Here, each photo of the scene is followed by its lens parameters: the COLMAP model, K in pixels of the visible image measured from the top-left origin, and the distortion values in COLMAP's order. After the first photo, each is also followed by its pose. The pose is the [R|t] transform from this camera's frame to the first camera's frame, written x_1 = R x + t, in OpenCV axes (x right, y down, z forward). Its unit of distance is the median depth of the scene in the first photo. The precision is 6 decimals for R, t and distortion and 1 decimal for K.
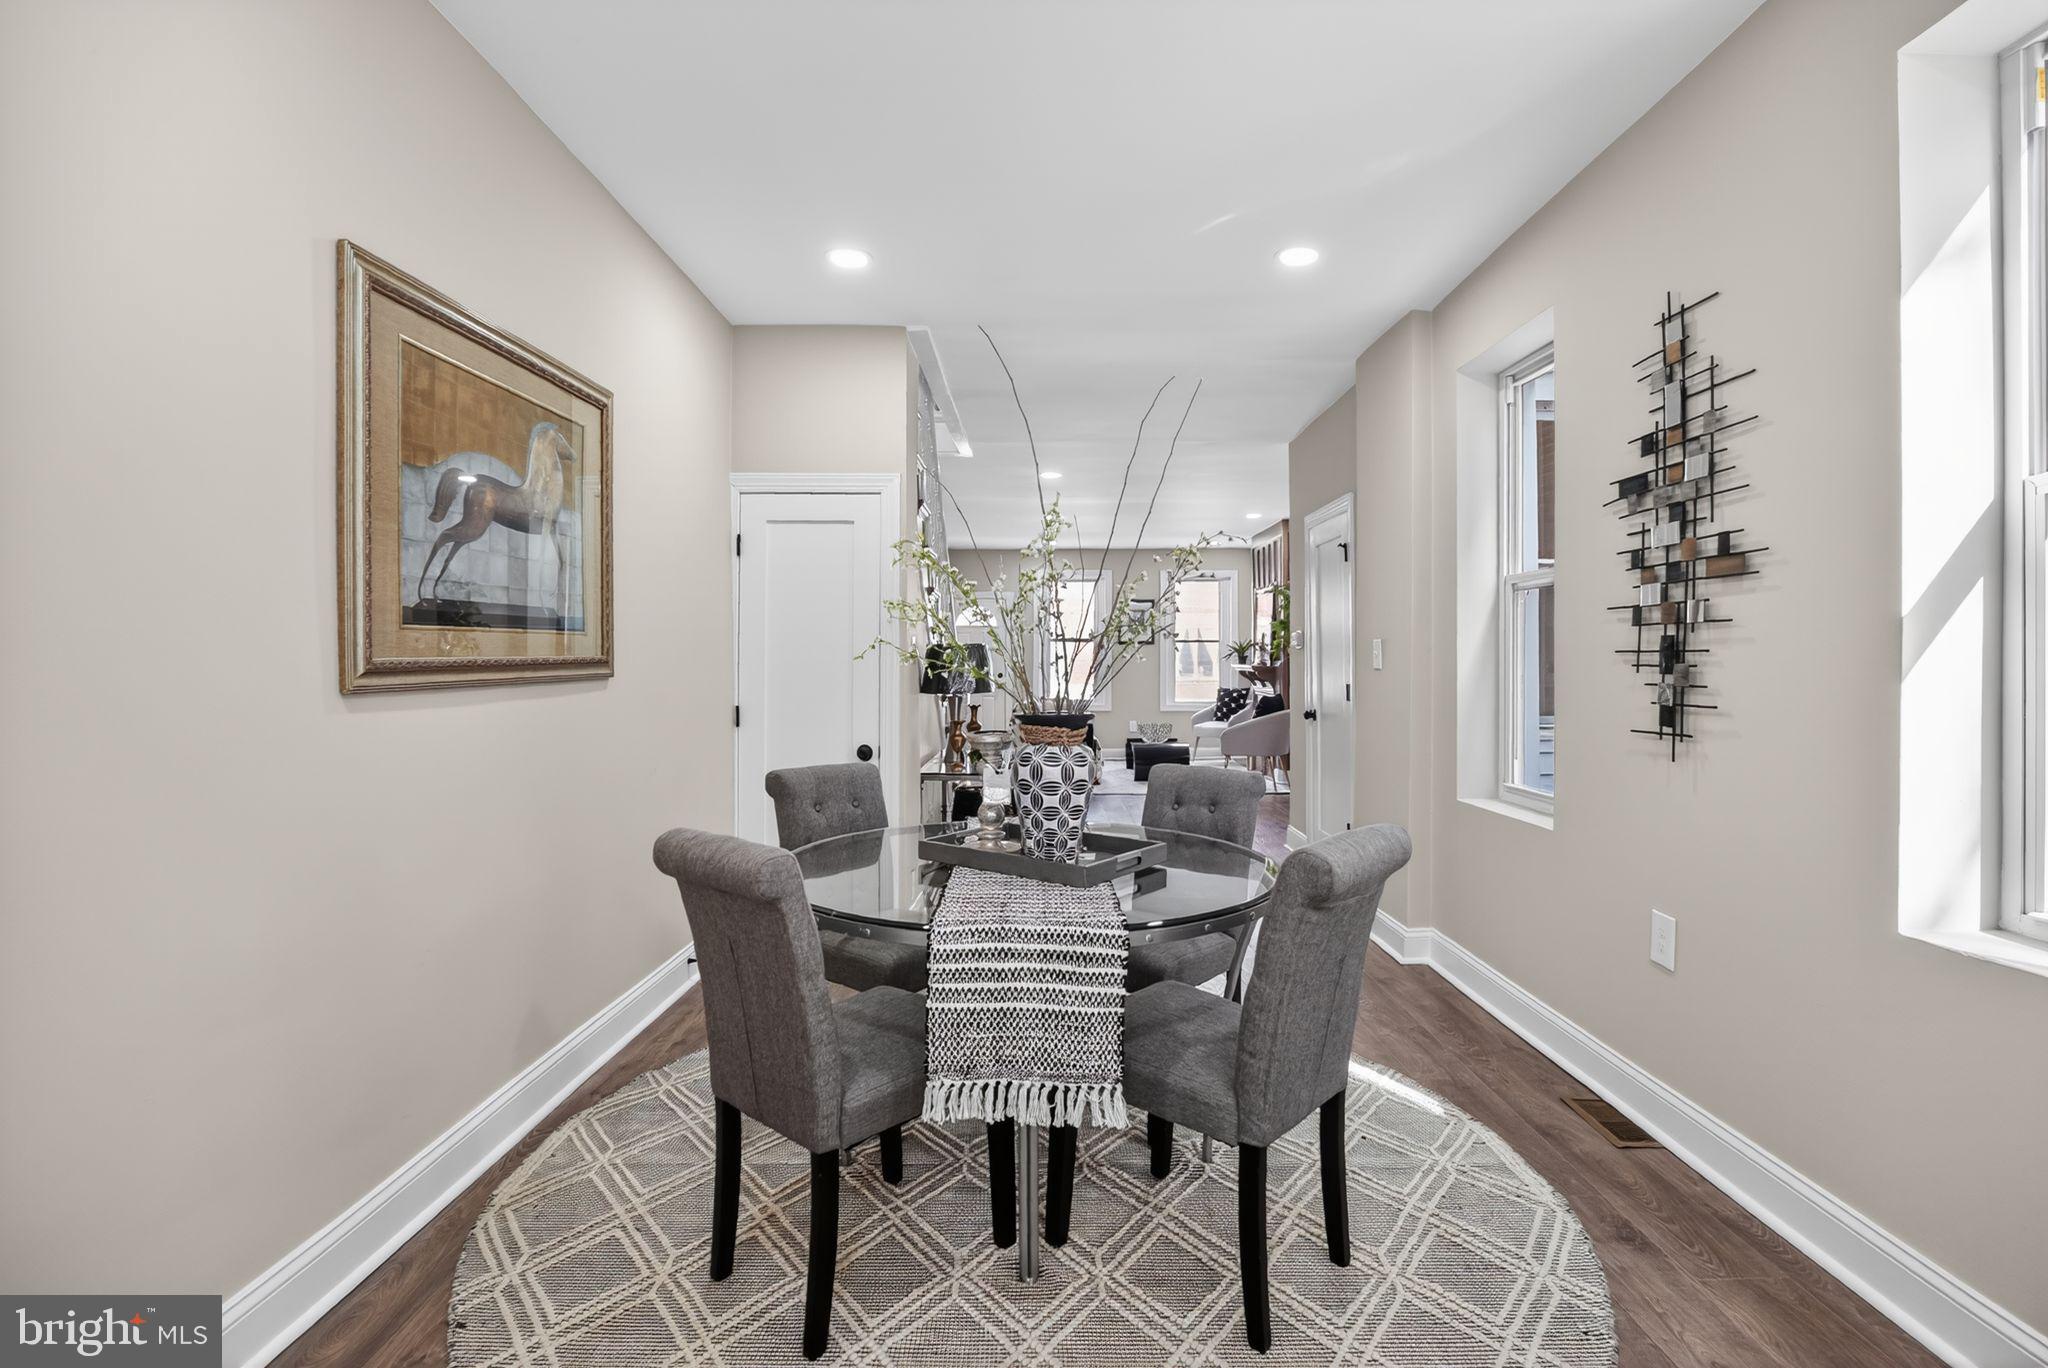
lens RADIAL K [[945.5, 0, 1034.0], [0, 945.5, 663.8], [0, 0, 1]] dist [-0.033732, 0.000538]
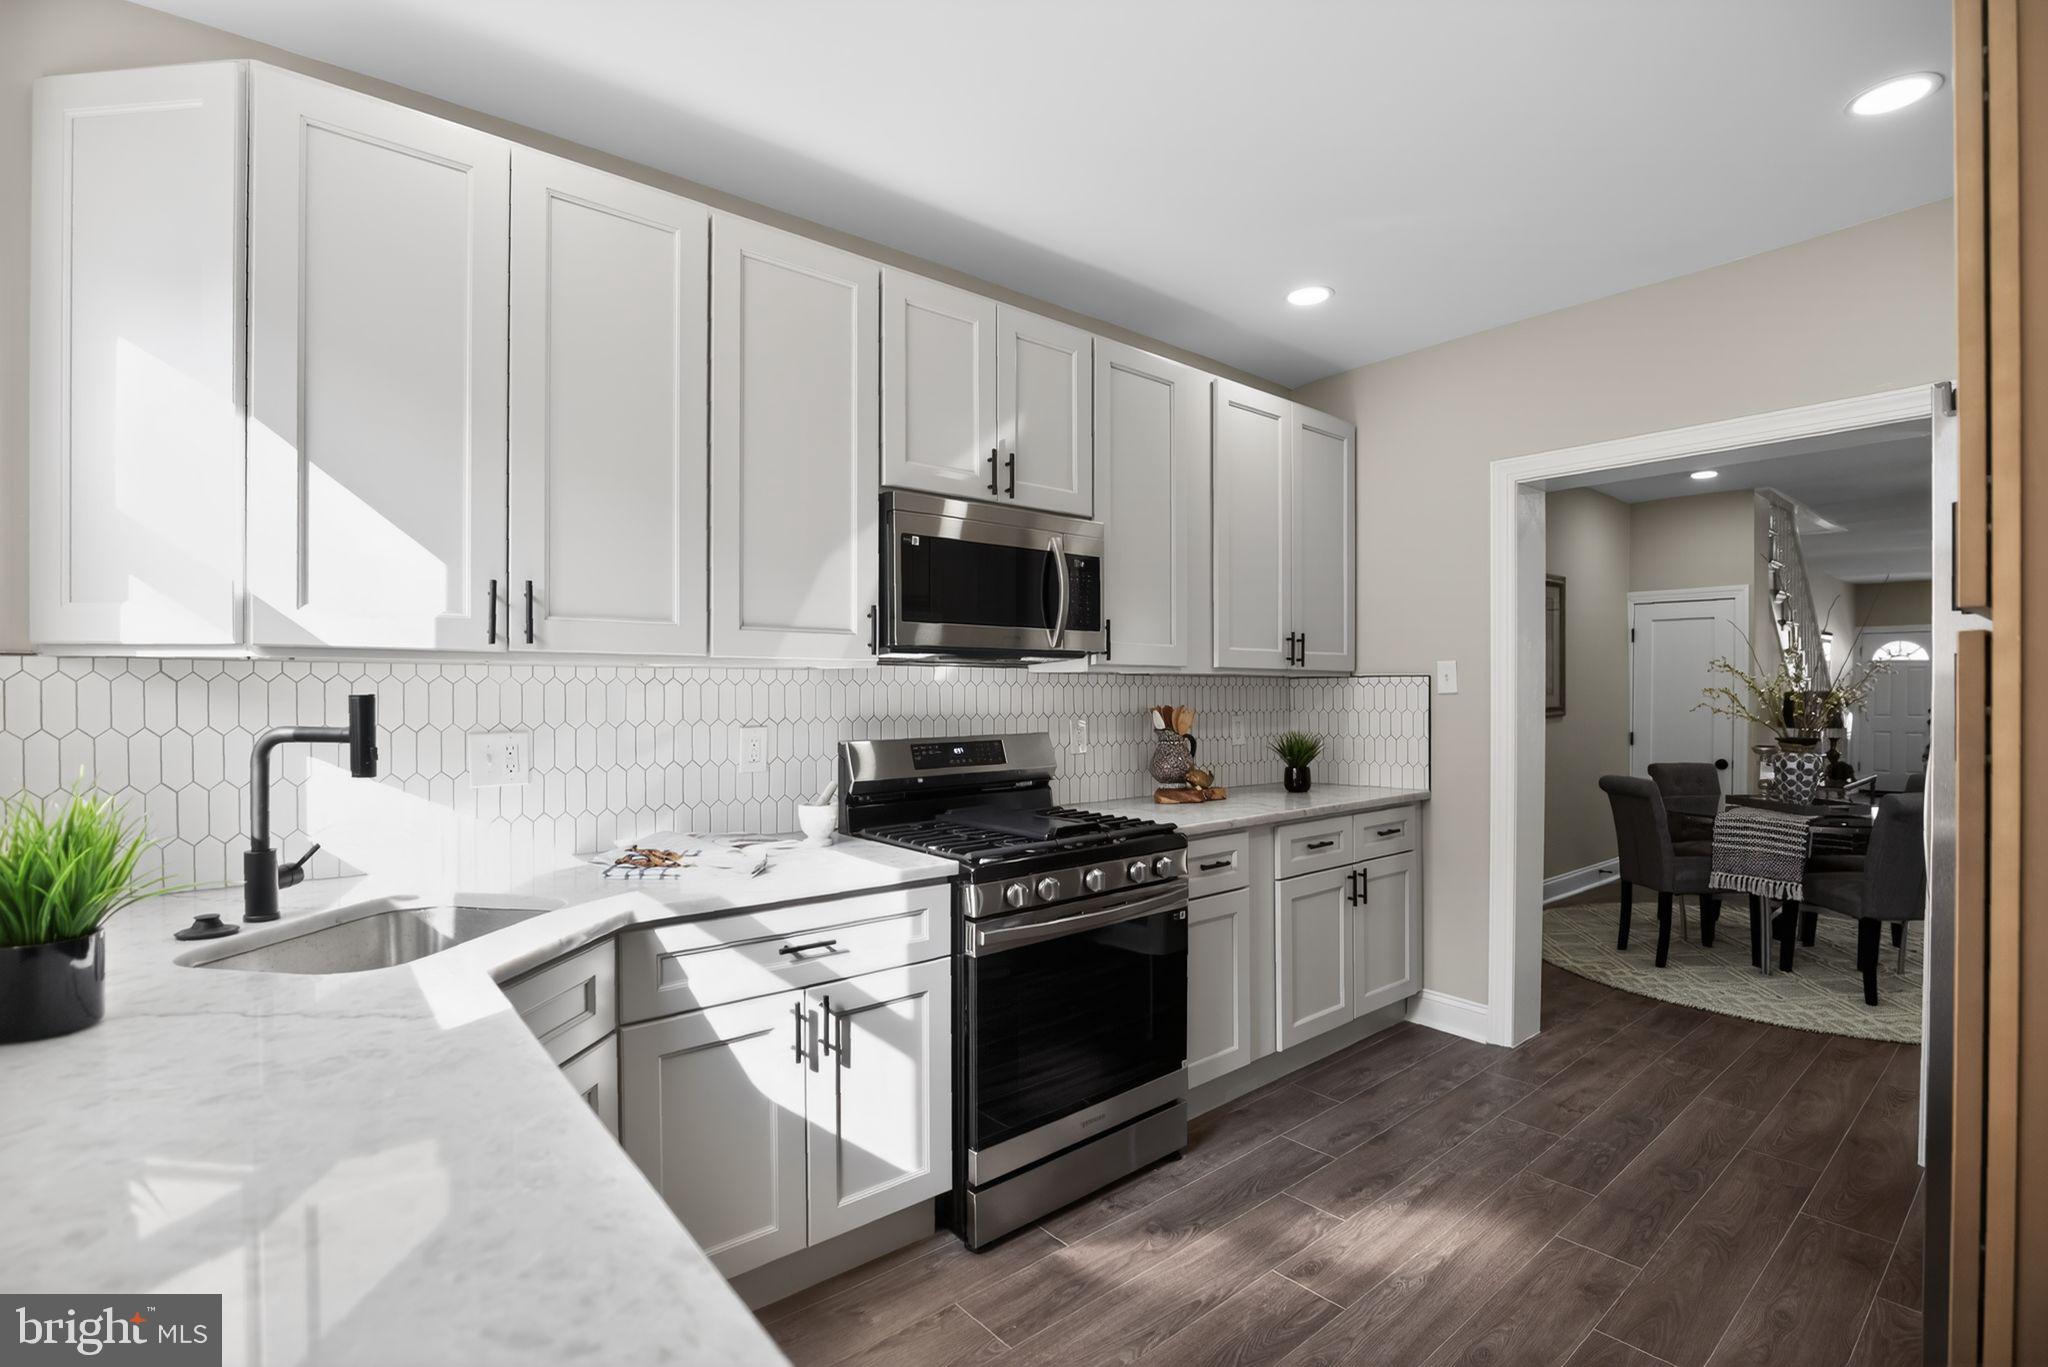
lens RADIAL K [[955.4, 0, 1053.7], [0, 955.4, 696.3], [0, 0, 1]] dist [-0.025752, 0.000323]
pose [[0.660168, 0.004518, -0.751105, 0.271560], [0.001081, 0.999975, 0.006965, -0.031015], [0.751118, -0.005410, 0.660146, -0.890001]]
